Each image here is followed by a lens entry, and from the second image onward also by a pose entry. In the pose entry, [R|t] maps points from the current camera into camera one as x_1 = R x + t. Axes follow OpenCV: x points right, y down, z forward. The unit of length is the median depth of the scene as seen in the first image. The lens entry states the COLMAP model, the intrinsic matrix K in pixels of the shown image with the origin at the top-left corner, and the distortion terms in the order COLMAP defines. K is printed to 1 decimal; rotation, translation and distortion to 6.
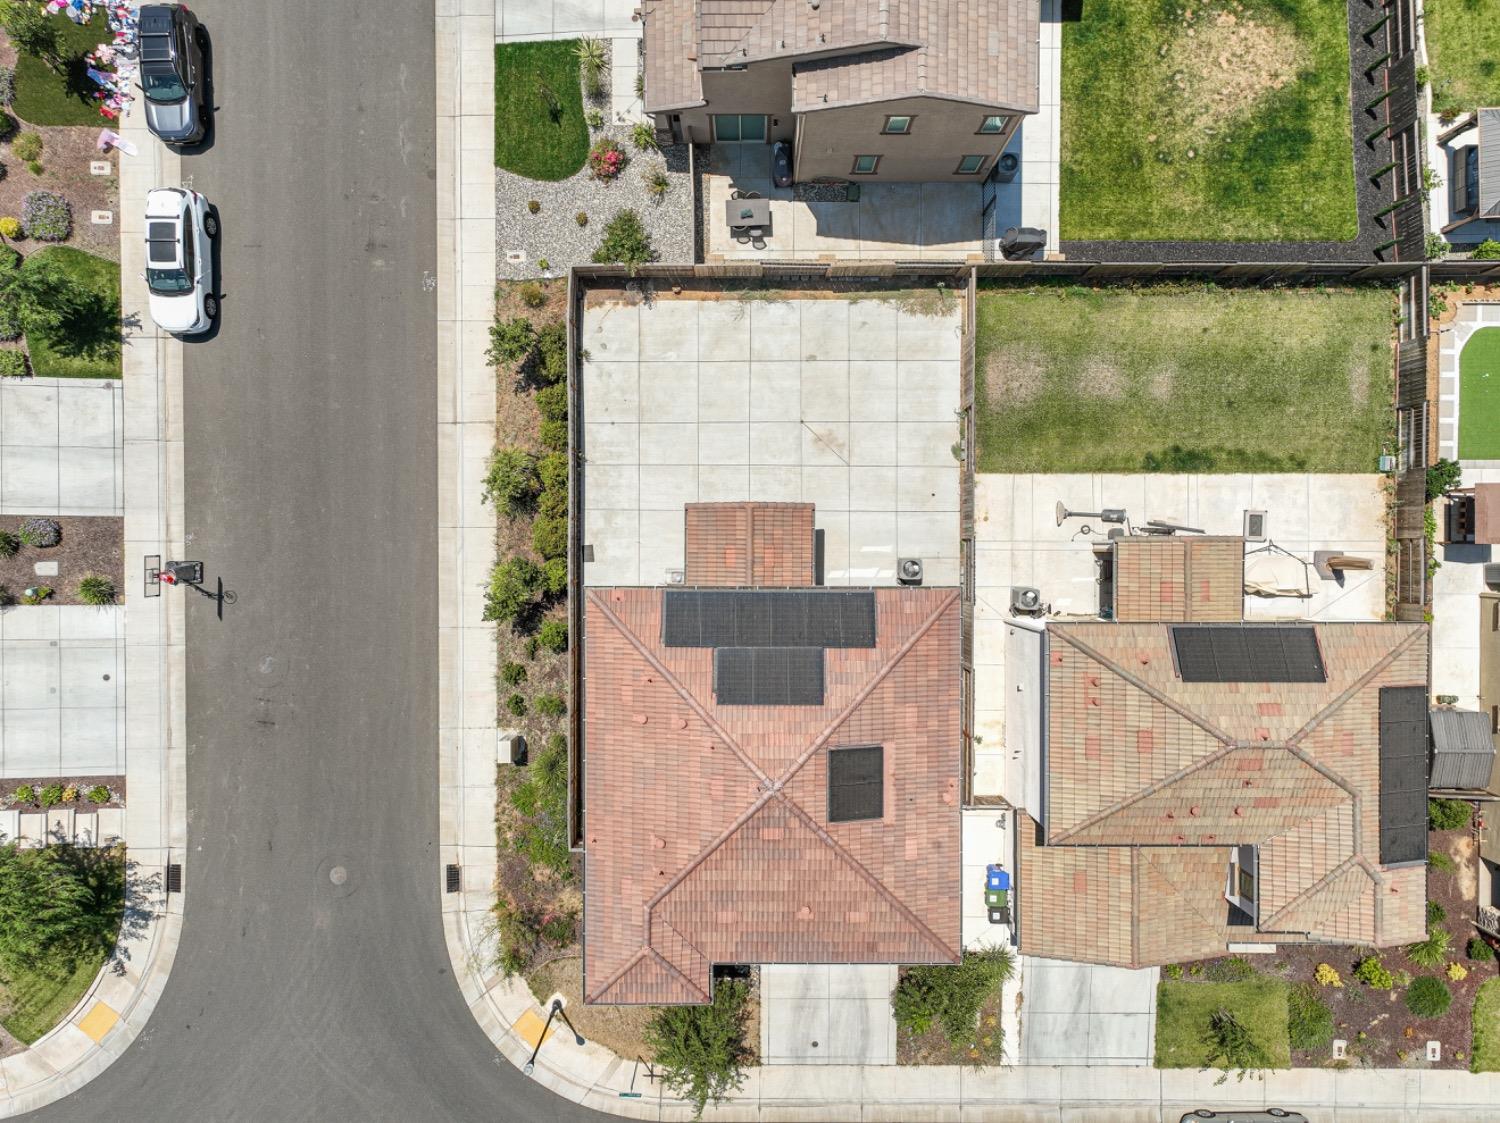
lens RADIAL K [[1054.8, 0, 734.6], [0, 1054.8, 557.1], [0, 0, 1]] dist [-0.001256, 0.018147]
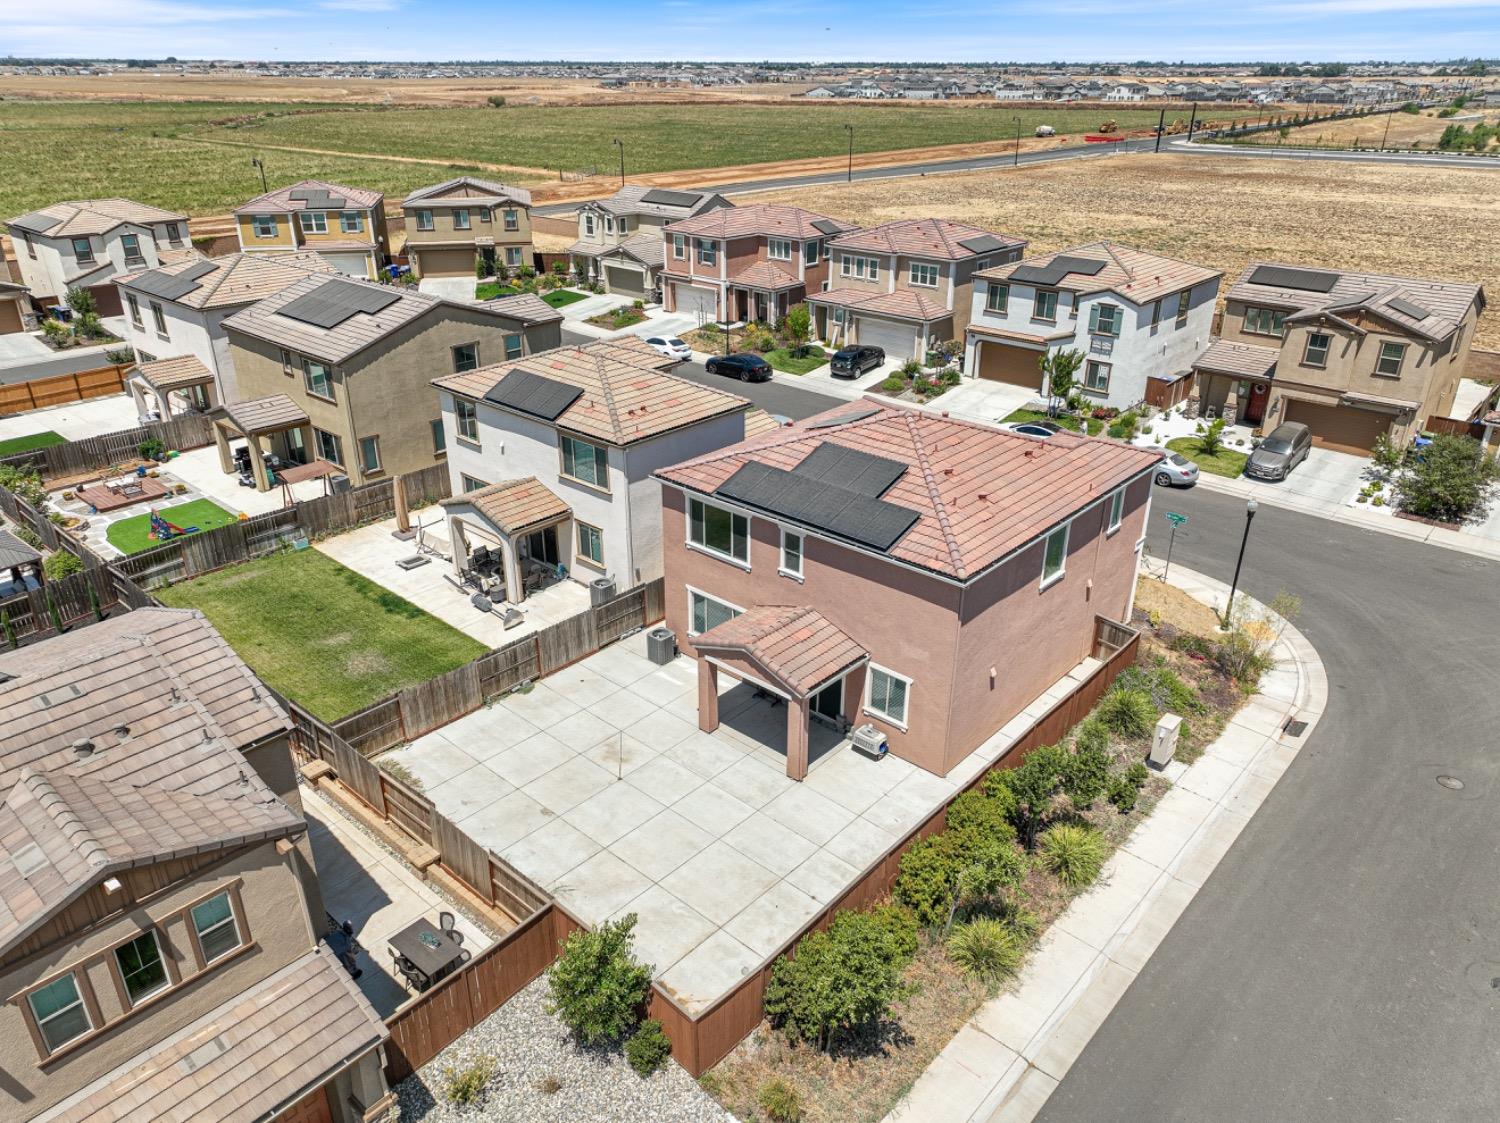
lens RADIAL K [[1054.8, 0, 748.0], [0, 1054.8, 551.0], [0, 0, 1]] dist [-0.001256, 0.018147]
pose [[-0.744653, -0.285195, 0.603453, -0.413072], [0.667438, -0.323980, 0.670495, -0.515904], [0.004285, 0.902053, 0.431603, 0.506439]]
